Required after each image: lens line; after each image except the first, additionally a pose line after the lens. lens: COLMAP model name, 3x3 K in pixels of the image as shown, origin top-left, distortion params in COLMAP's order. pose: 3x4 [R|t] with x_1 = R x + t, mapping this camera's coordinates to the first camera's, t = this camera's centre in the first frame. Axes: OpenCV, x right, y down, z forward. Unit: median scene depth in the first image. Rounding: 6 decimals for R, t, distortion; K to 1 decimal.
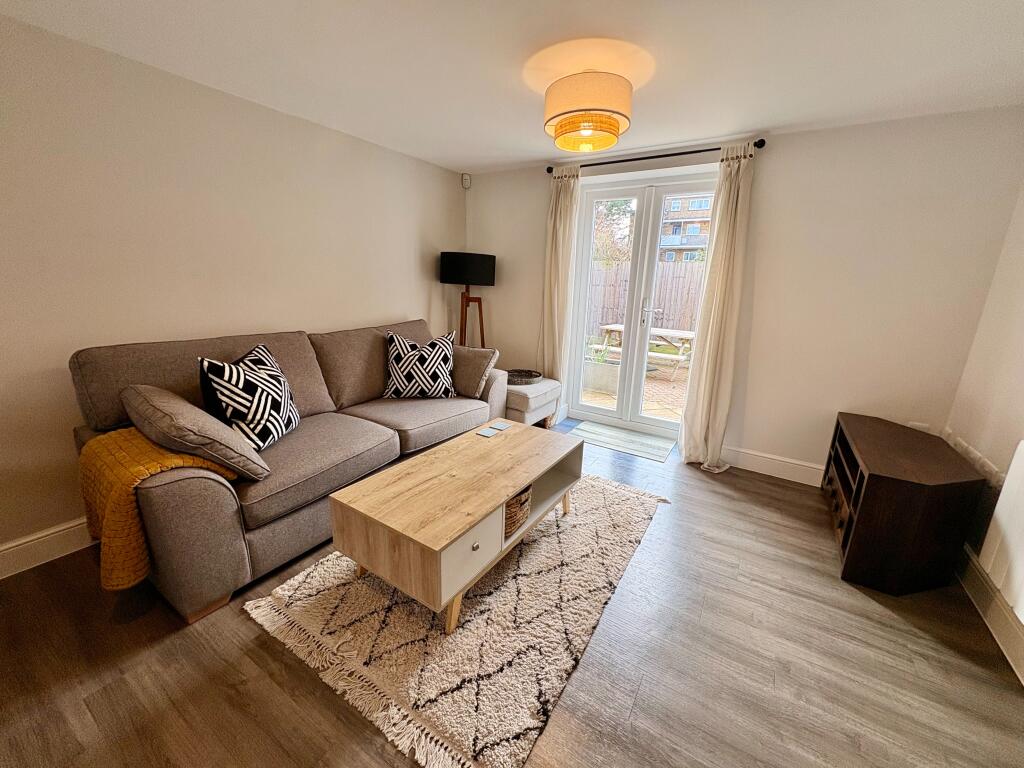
lens RADIAL K [[405.7, 0, 512.3], [0, 405.7, 381.7], [0, 0, 1]] dist [0.000097, 0.000062]
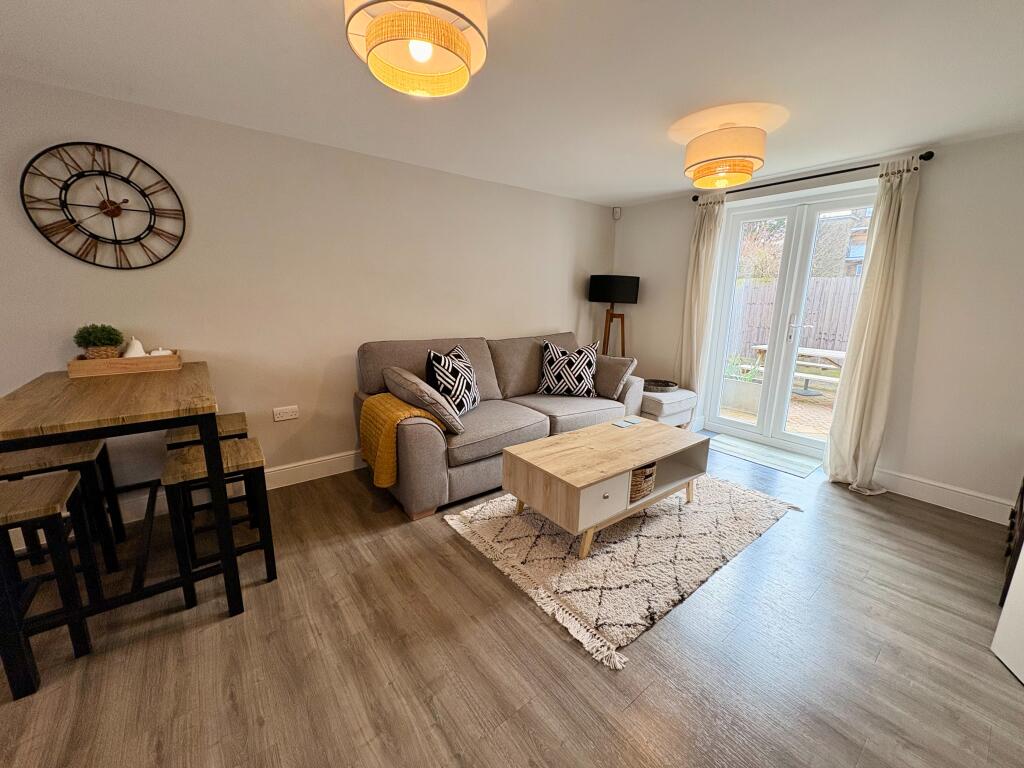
lens RADIAL K [[405.7, 0, 512.3], [0, 405.7, 381.7], [0, 0, 1]] dist [0.000097, 0.000062]
pose [[0.940888, 0.055223, -0.334185, 0.033600], [-0.071784, 0.996719, -0.037403, 0.083242], [0.331023, 0.059181, 0.941765, -0.284739]]
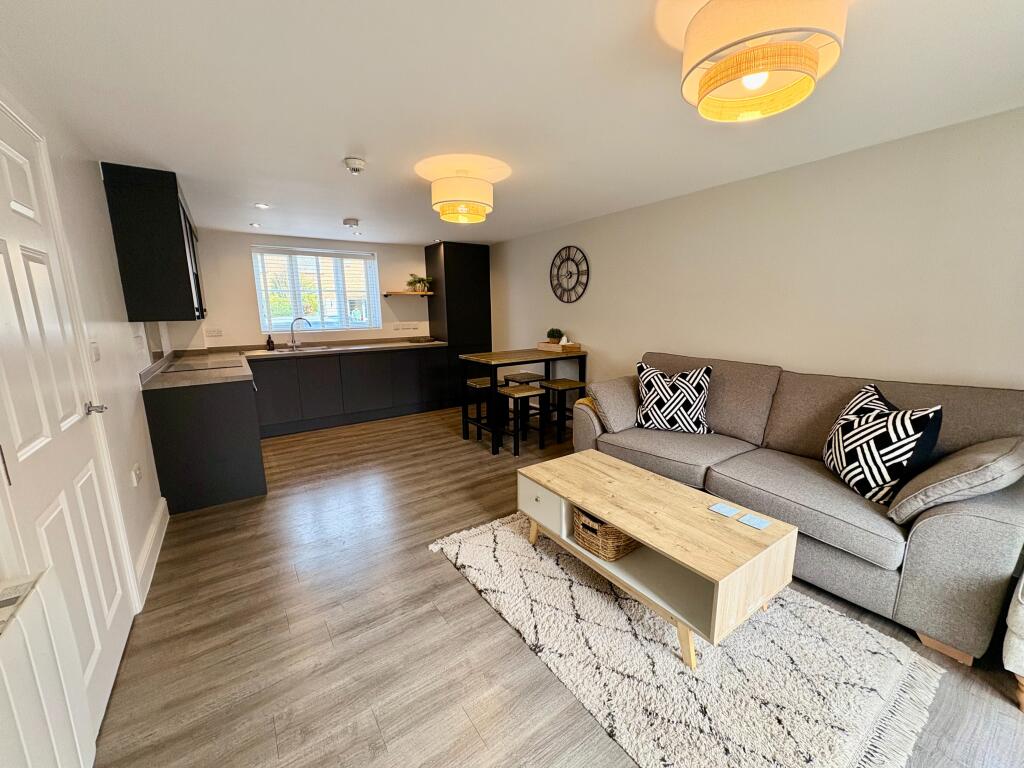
lens RADIAL K [[405.7, 0, 512.3], [0, 405.7, 381.7], [0, 0, 1]] dist [0.000097, 0.000062]
pose [[-0.387339, 0.141653, -0.910990, 0.933616], [-0.224344, 0.943942, 0.242164, -0.246637], [0.894225, 0.298175, -0.333847, 0.992792]]
